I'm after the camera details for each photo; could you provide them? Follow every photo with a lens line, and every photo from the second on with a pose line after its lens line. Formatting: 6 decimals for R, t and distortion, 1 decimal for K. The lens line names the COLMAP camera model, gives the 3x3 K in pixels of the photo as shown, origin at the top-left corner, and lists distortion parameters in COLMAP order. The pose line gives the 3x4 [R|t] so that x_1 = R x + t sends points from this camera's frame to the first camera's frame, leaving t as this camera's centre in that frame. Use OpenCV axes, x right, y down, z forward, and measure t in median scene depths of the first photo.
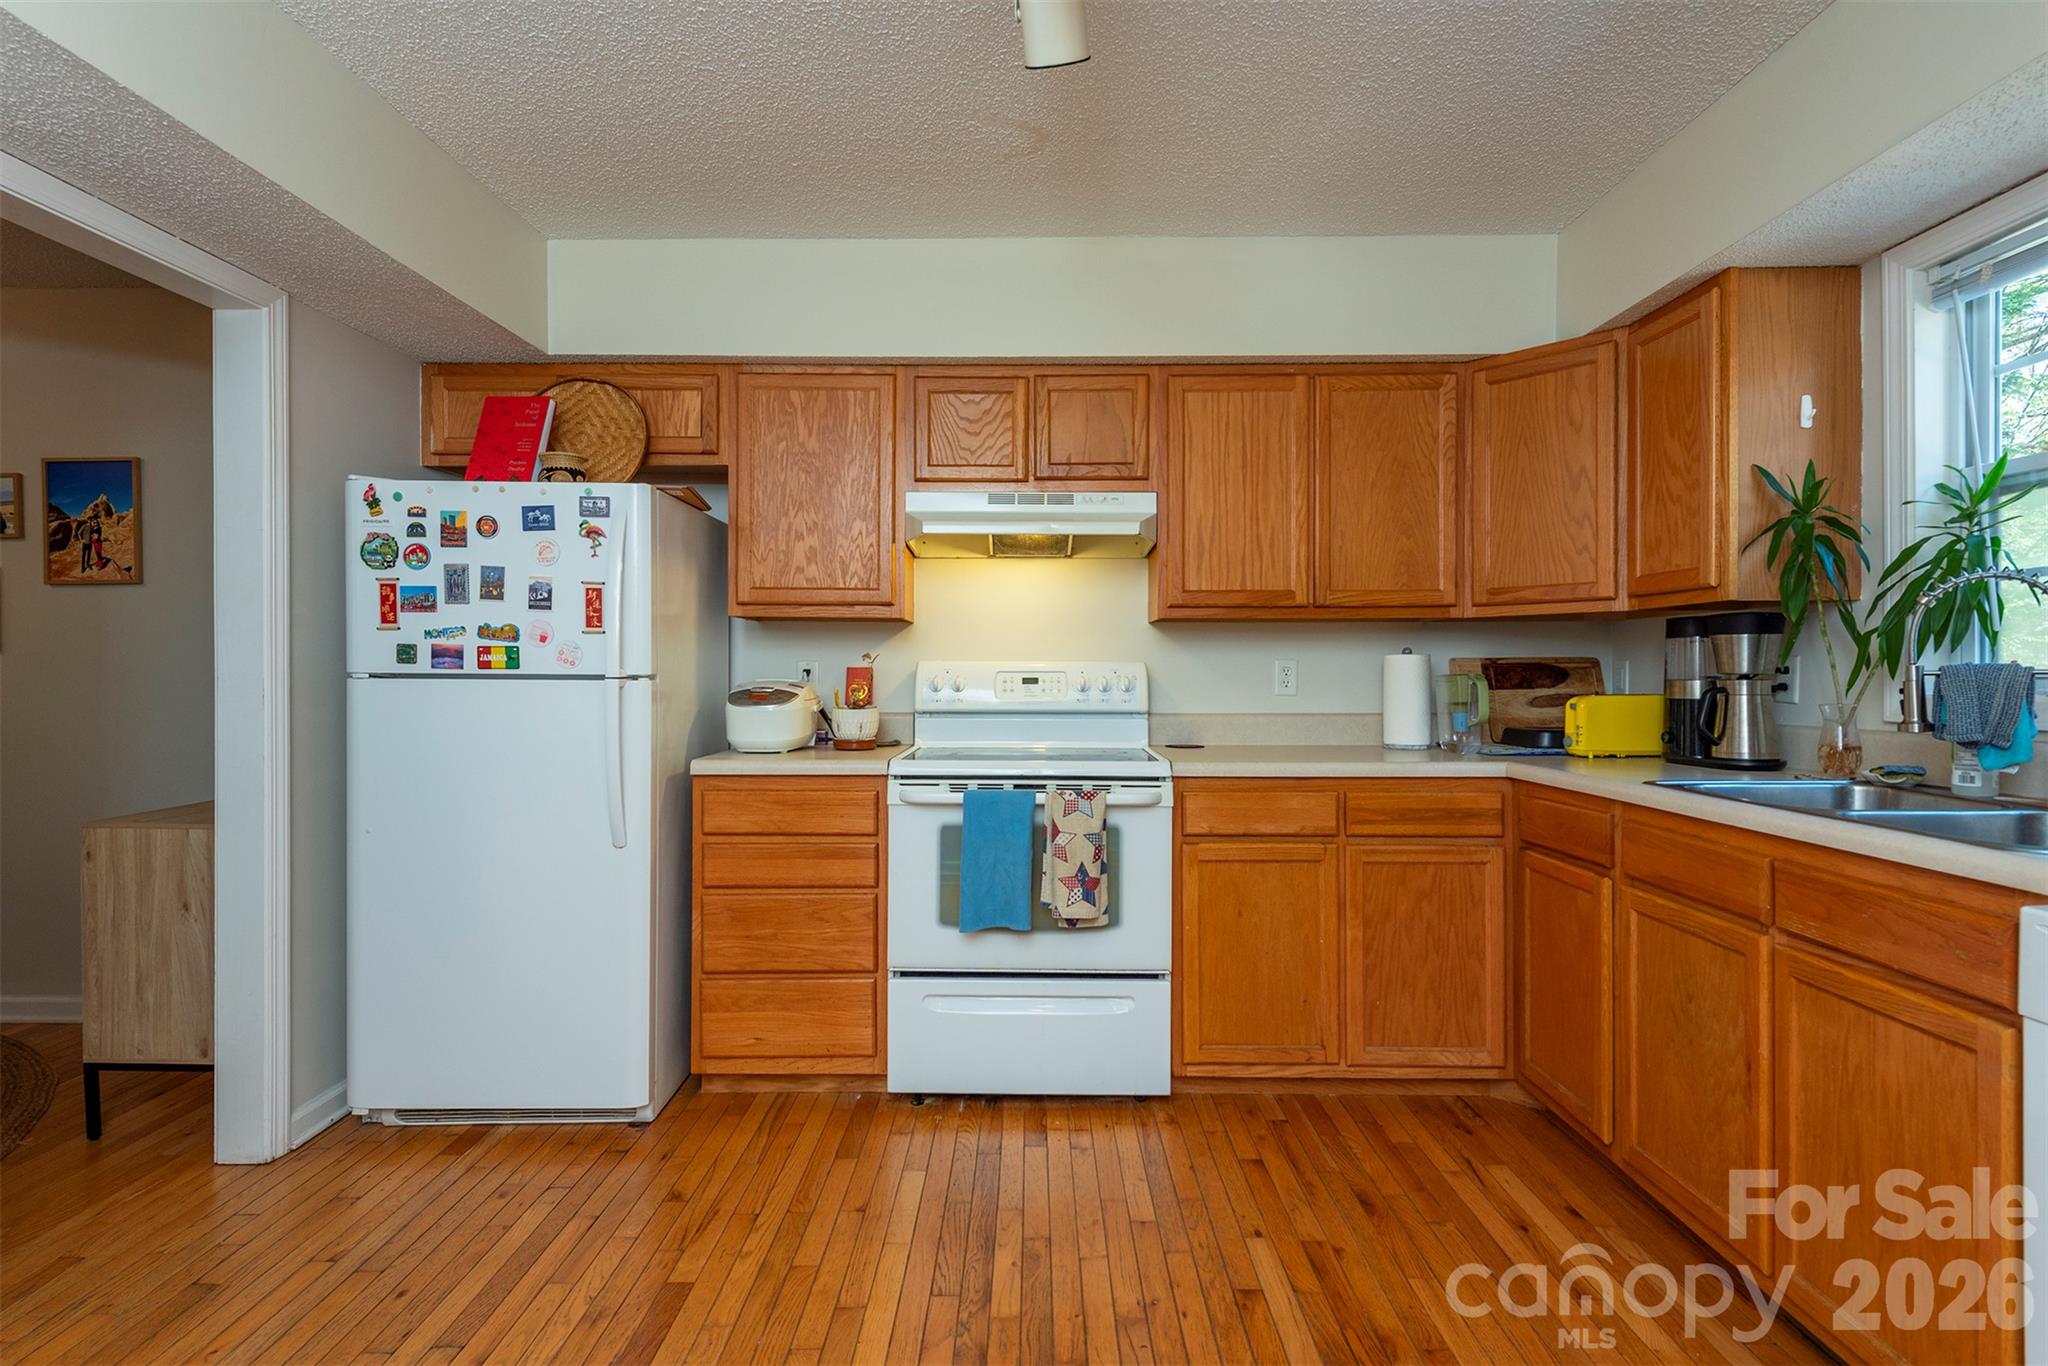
lens RADIAL K [[993.7, 0, 1023.8], [0, 993.7, 674.9], [0, 0, 1]] dist [0.004547, -0.000656]
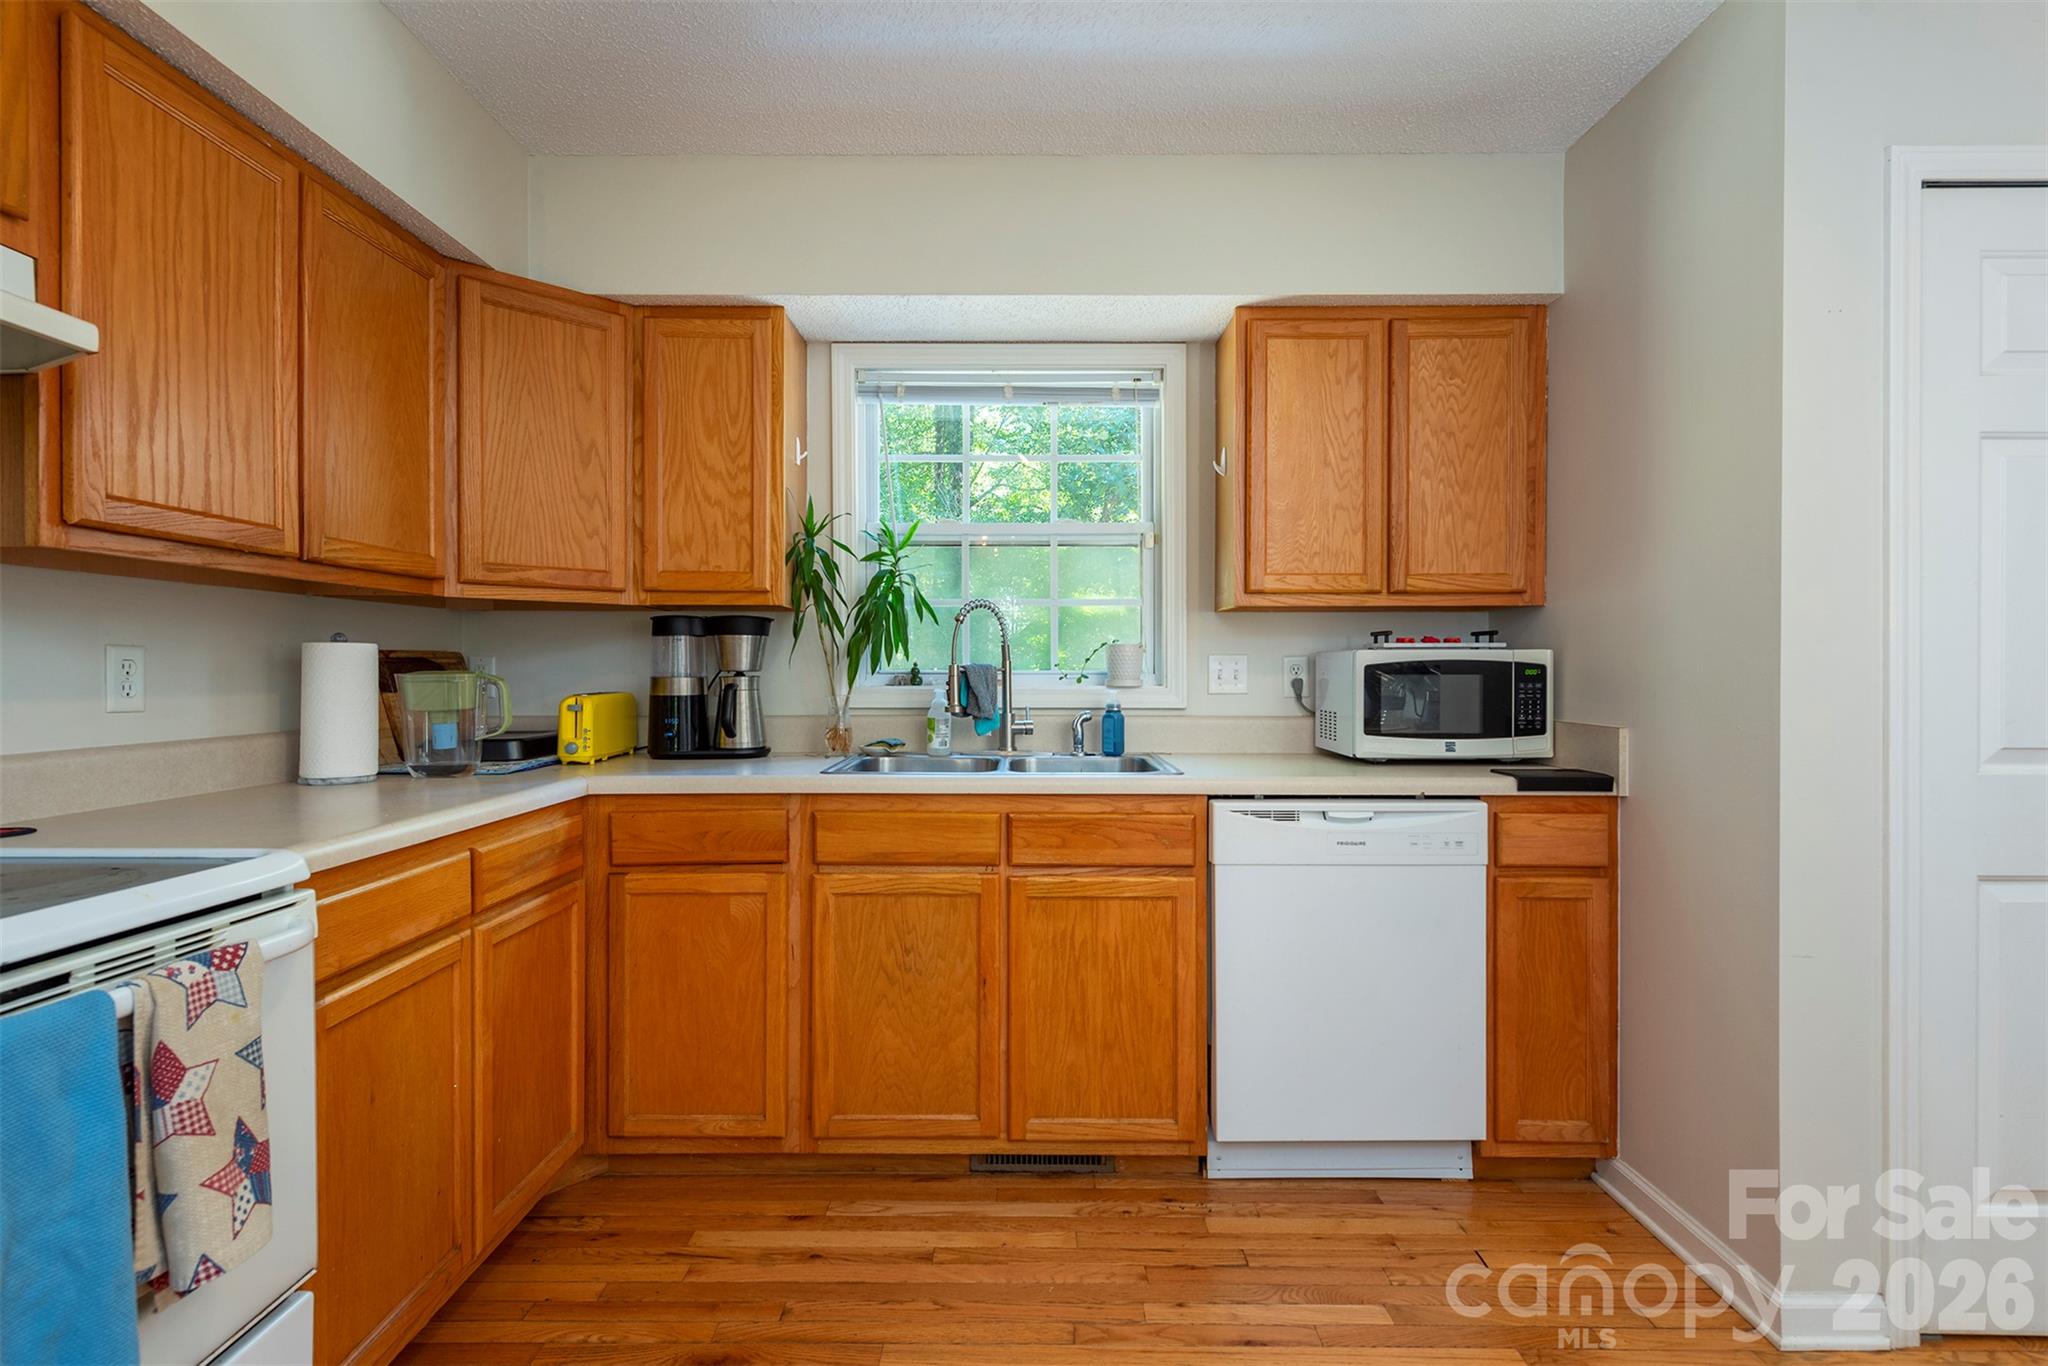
lens RADIAL K [[993.7, 0, 1020.0], [0, 993.7, 674.8], [0, 0, 1]] dist [0.004547, -0.000656]
pose [[-0.012055, -0.004038, 0.999919, -0.370556], [0.002382, 0.999989, 0.004067, -0.000824], [-0.999924, 0.002431, -0.012045, 0.678341]]
